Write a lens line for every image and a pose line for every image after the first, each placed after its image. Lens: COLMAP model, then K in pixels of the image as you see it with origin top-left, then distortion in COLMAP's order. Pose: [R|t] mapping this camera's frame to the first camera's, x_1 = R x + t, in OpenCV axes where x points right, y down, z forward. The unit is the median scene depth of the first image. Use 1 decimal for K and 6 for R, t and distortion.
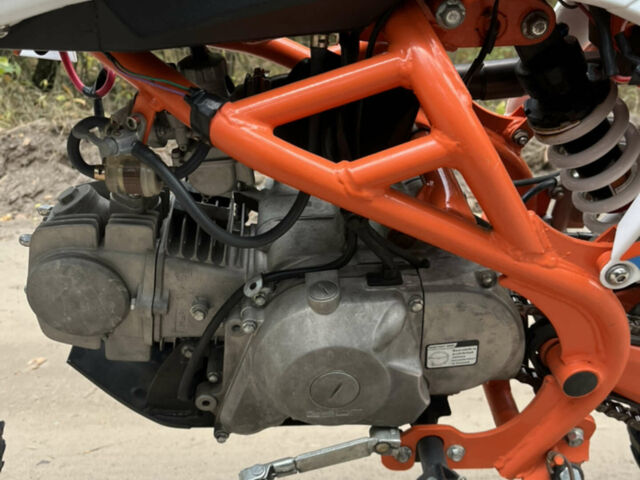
lens RADIAL K [[648.6, 0, 319.1], [0, 648.6, 240.2], [0, 0, 1]] dist [0.036598, 0.000000]
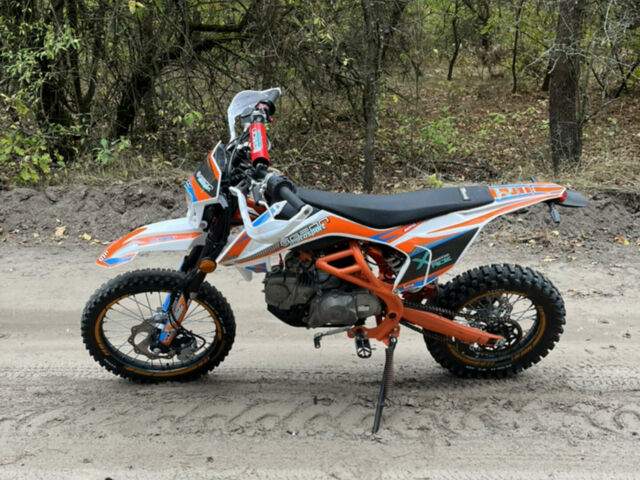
lens RADIAL K [[648.6, 0, 320.8], [0, 648.6, 239.8], [0, 0, 1]] dist [0.036598, 0.000000]
pose [[0.999475, 0.023212, 0.022583, -0.187890], [-0.023459, 0.999667, 0.010742, -0.315197], [-0.022326, -0.011267, 0.999687, -3.244279]]
